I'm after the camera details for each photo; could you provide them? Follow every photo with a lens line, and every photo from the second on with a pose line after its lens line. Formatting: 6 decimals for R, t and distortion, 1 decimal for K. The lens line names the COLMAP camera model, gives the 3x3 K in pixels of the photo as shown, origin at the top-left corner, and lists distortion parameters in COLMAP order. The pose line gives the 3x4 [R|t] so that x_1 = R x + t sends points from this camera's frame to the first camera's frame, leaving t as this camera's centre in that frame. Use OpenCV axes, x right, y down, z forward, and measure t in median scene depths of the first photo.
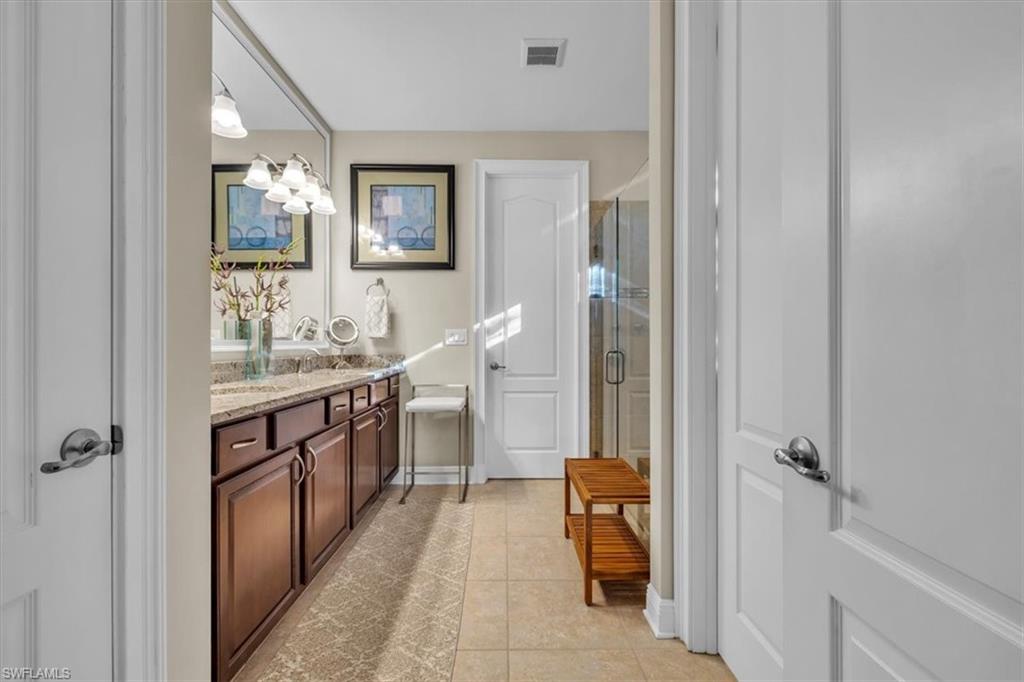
lens RADIAL K [[431.3, 0, 508.9], [0, 431.3, 343.3], [0, 0, 1]] dist [-0.001056, -0.000041]
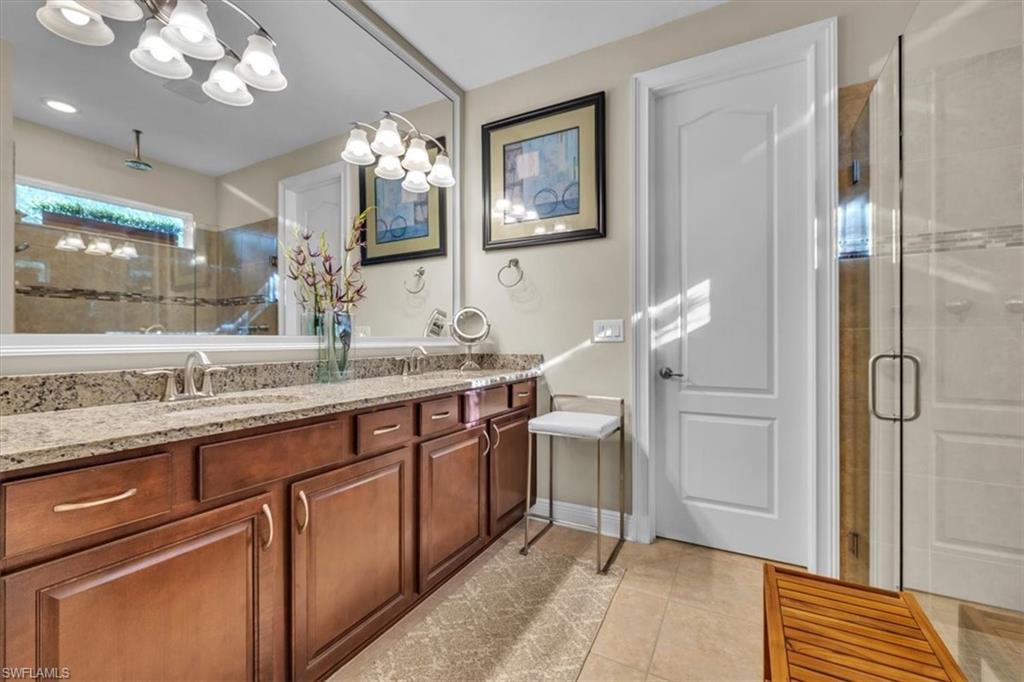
lens RADIAL K [[428.7, 0, 509.1], [0, 428.7, 340.2], [0, 0, 1]] dist [-0.003292, -0.000061]
pose [[0.872085, -0.001670, -0.489352, 0.084492], [0.002156, 0.999998, 0.000430, 0.000504], [0.489350, -0.001430, 0.872086, 0.301166]]
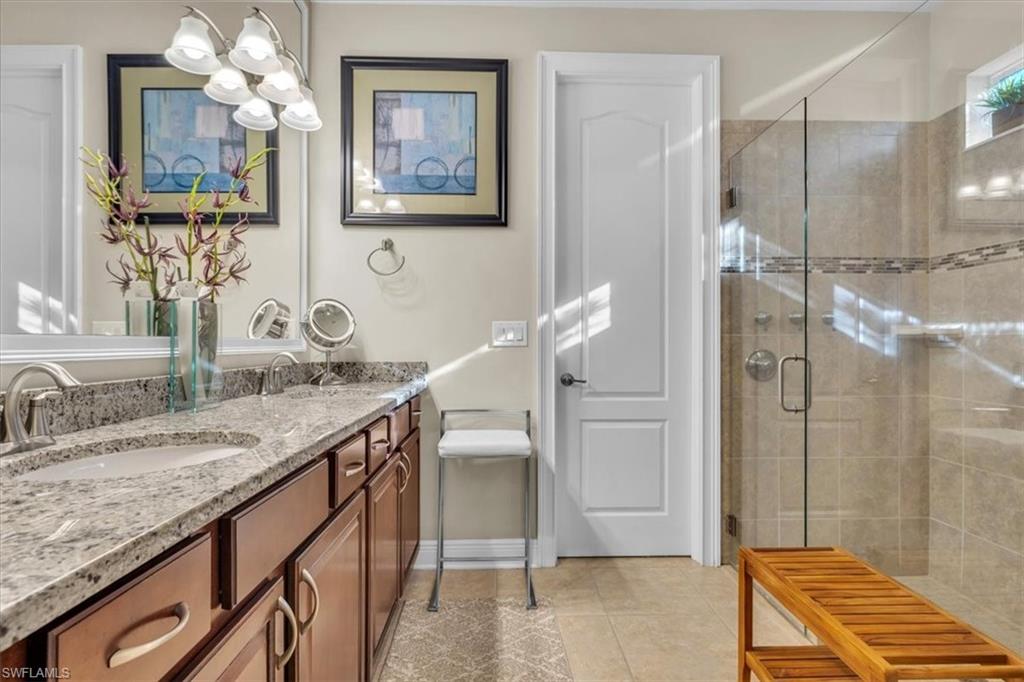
lens RADIAL K [[530.9, 0, 512.9], [0, 530.9, 344.0], [0, 0, 1]] dist [-0.000664, -0.000071]
pose [[0.999846, 0.001063, 0.017512, -0.132399], [-0.001056, 0.999999, -0.000393, 0.000471], [-0.017513, 0.000375, 0.999847, 0.228525]]
